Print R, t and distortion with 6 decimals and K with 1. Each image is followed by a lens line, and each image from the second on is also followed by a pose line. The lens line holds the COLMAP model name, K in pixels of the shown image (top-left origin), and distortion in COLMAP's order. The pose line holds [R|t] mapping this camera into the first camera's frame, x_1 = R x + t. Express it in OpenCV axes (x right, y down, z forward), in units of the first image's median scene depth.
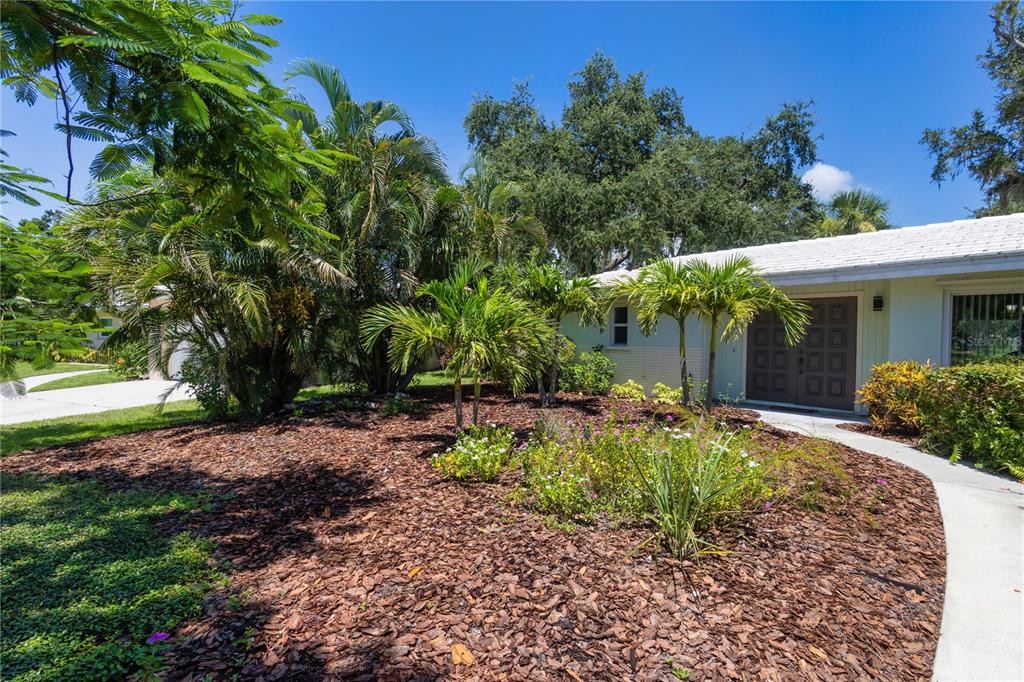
lens RADIAL K [[478.5, 0, 512.0], [0, 478.5, 341.0], [0, 0, 1]] dist [-0.001147, 0.006967]
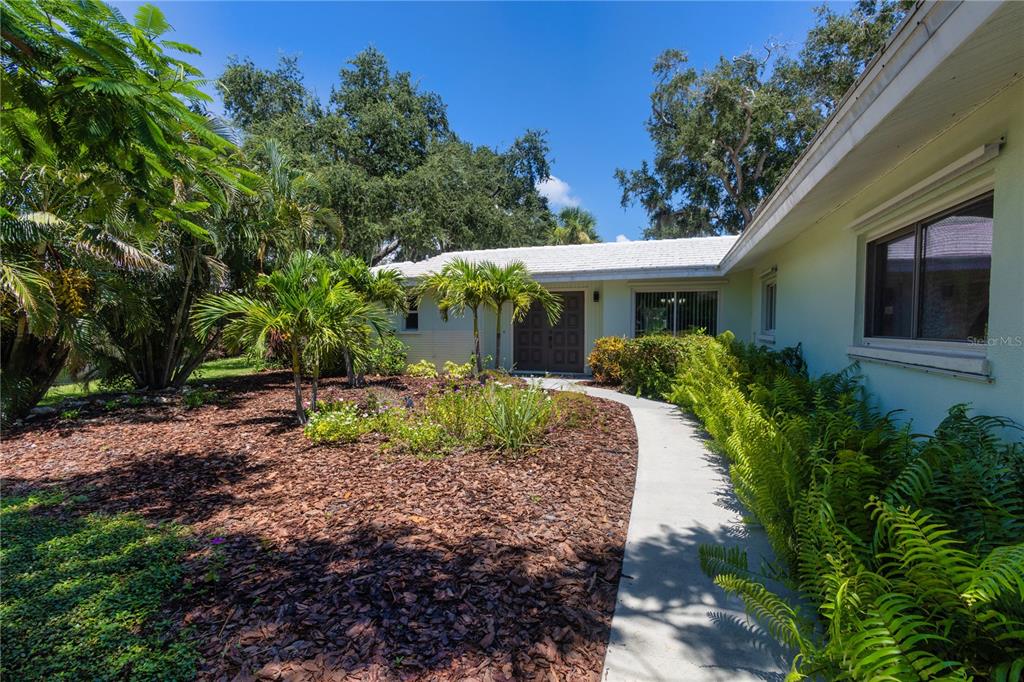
lens RADIAL K [[478.5, 0, 512.0], [0, 478.5, 341.0], [0, 0, 1]] dist [-0.001147, 0.006967]
pose [[0.879067, -0.031878, 0.475630, -0.162298], [0.017974, 0.999269, 0.033752, 0.001244], [-0.476358, -0.021122, 0.878997, -0.158779]]
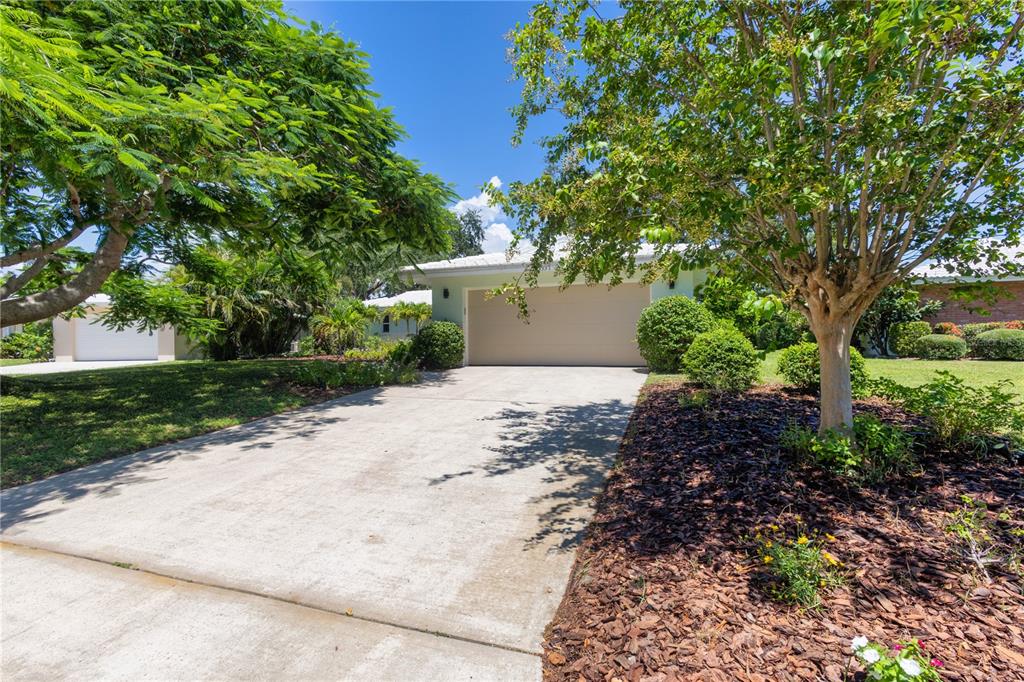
lens RADIAL K [[478.5, 0, 512.0], [0, 478.5, 341.0], [0, 0, 1]] dist [-0.001147, 0.006967]
pose [[0.876218, -0.013542, 0.481724, -0.529445], [0.018585, 0.999811, -0.005698, 0.113762], [-0.481556, 0.013946, 0.876304, -1.959209]]
